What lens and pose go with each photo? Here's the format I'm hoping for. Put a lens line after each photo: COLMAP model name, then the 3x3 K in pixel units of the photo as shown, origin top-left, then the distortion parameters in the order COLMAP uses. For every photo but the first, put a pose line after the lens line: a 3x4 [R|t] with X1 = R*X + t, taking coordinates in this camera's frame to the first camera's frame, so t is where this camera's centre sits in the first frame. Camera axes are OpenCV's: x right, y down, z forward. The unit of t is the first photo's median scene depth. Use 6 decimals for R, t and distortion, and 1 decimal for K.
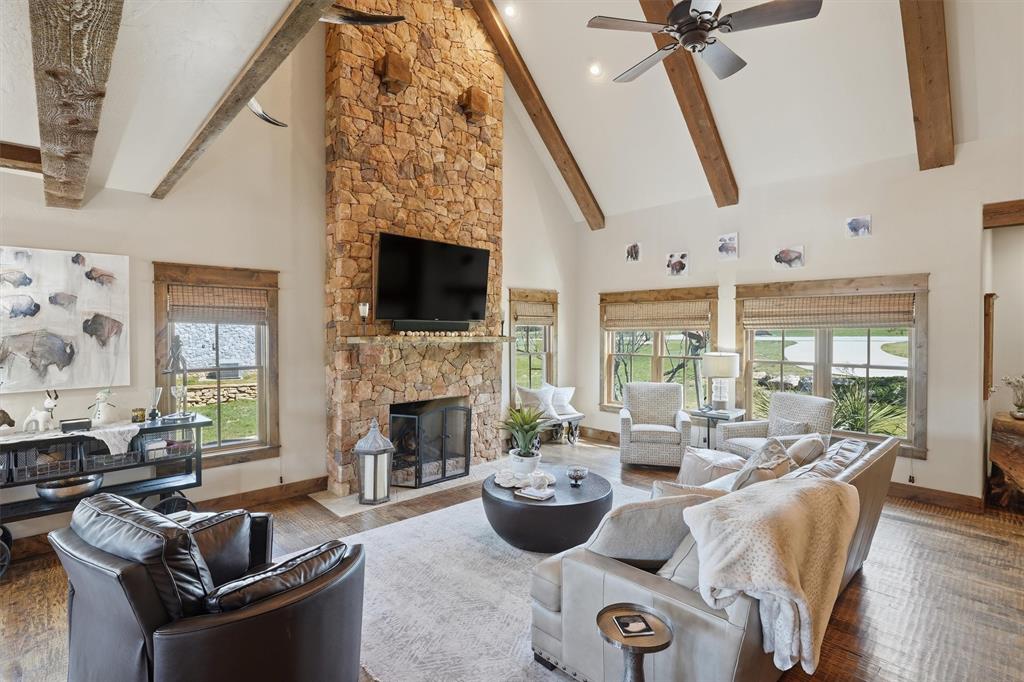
lens RADIAL K [[501.8, 0, 517.3], [0, 501.8, 335.7], [0, 0, 1]] dist [-0.010106, 0.004978]
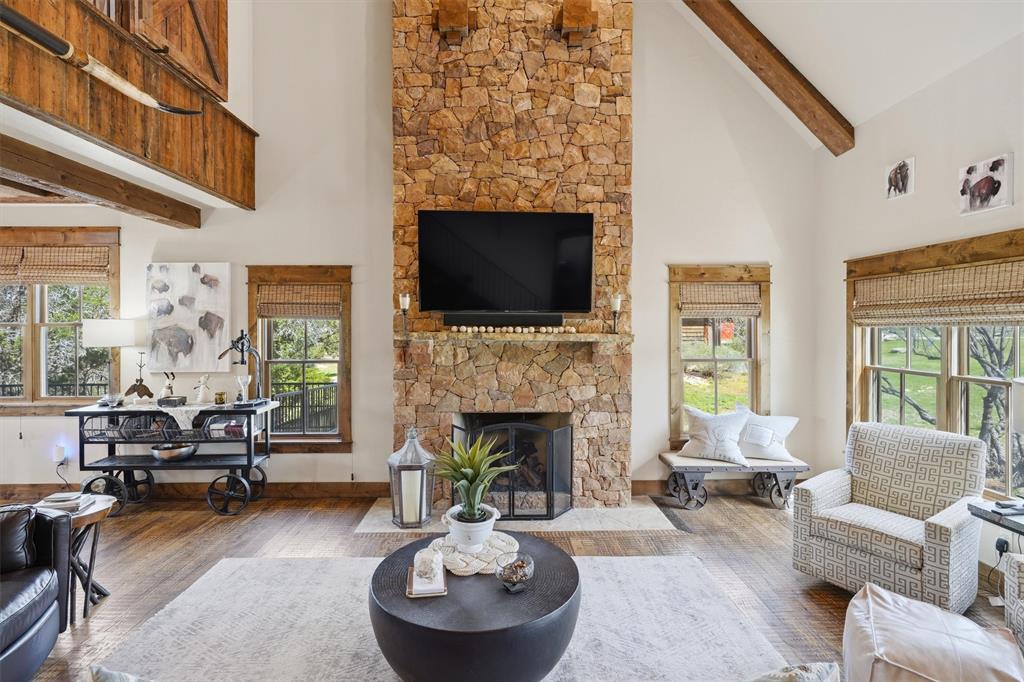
lens RADIAL K [[501.8, 0, 507.4], [0, 501.8, 325.2], [0, 0, 1]] dist [-0.010106, 0.004978]
pose [[0.732655, 0.001090, -0.680599, 0.382199], [-0.006301, 0.999967, -0.005181, -0.006645], [0.680571, 0.008084, 0.732638, 0.434174]]
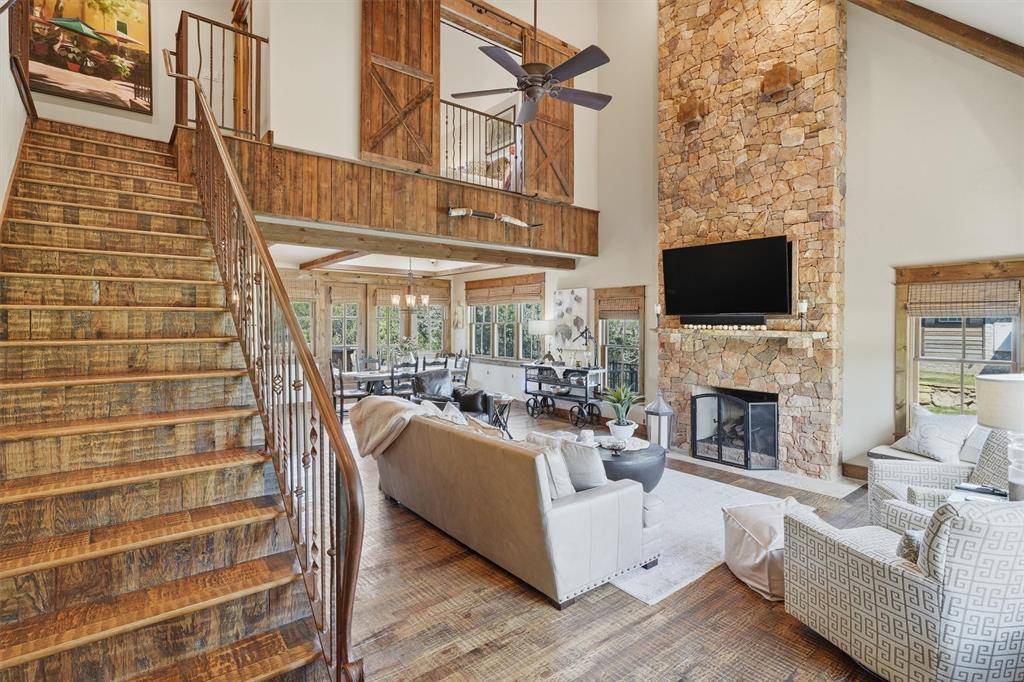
lens RADIAL K [[501.8, 0, 506.0], [0, 501.8, 328.6], [0, 0, 1]] dist [-0.010106, 0.004978]
pose [[-0.102065, 0.010865, -0.994718, 0.993318], [-0.012452, 0.999848, 0.012199, -0.008566], [0.994700, 0.013631, -0.101915, 0.658848]]
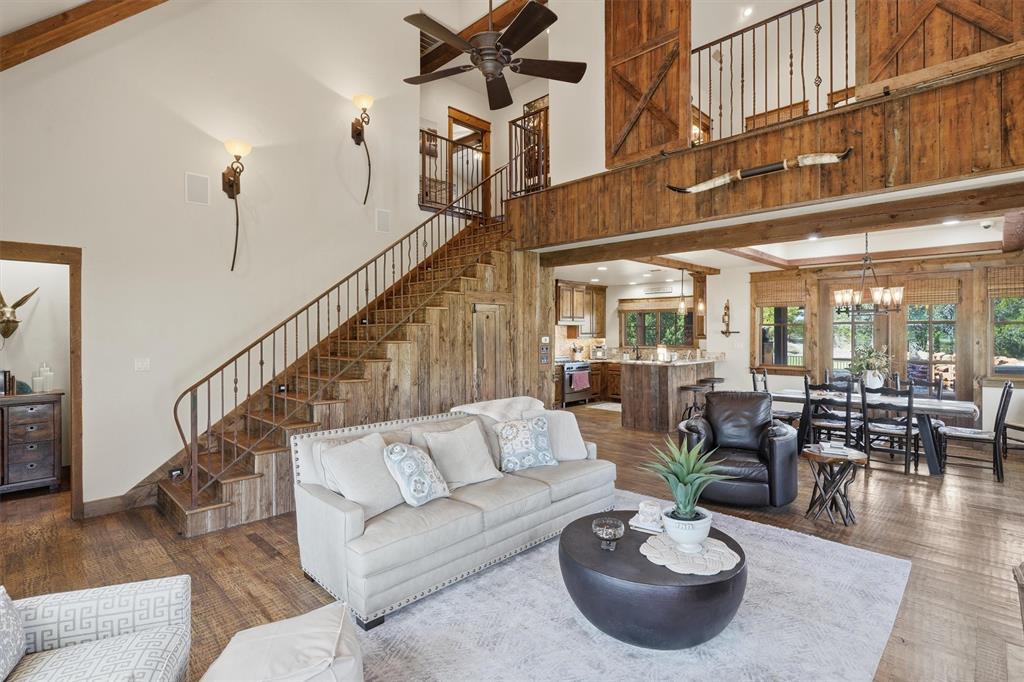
lens RADIAL K [[501.8, 0, 507.3], [0, 501.8, 330.5], [0, 0, 1]] dist [-0.010106, 0.004978]
pose [[-0.999508, 0.008220, -0.030254, 0.224652], [0.008010, 0.999943, 0.007031, -0.014165], [0.030310, 0.006785, -0.999518, 1.296454]]
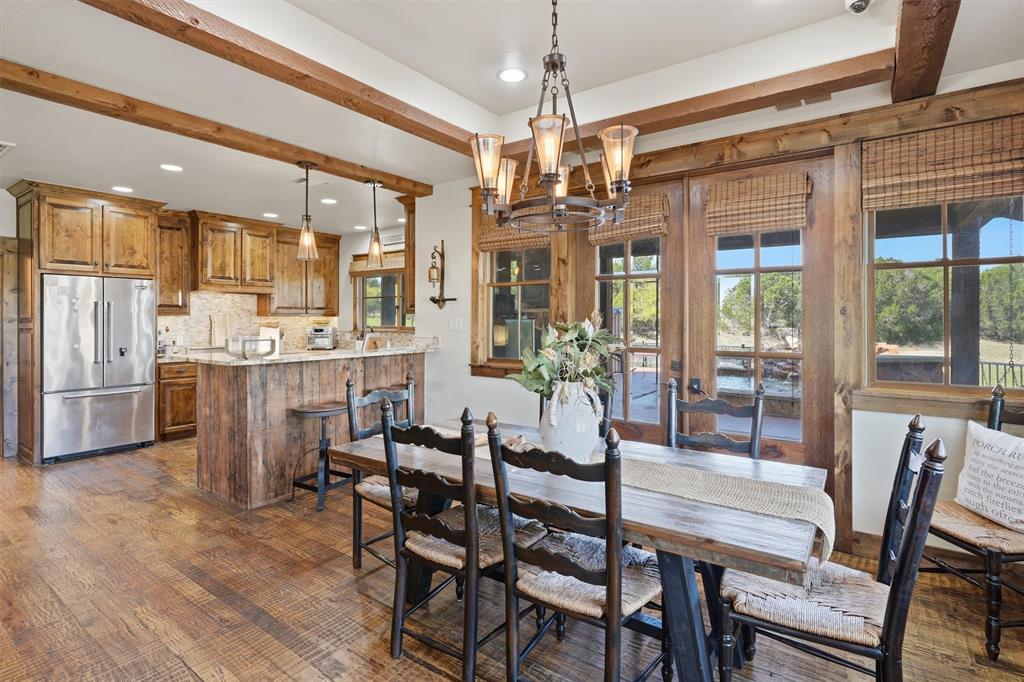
lens RADIAL K [[501.8, 0, 508.8], [0, 501.8, 318.5], [0, 0, 1]] dist [-0.010106, 0.004978]
pose [[-0.983610, 0.006287, -0.180199, -0.530433], [0.005081, 0.999961, 0.007155, 0.038751], [0.180237, 0.006122, -0.983604, 0.557179]]
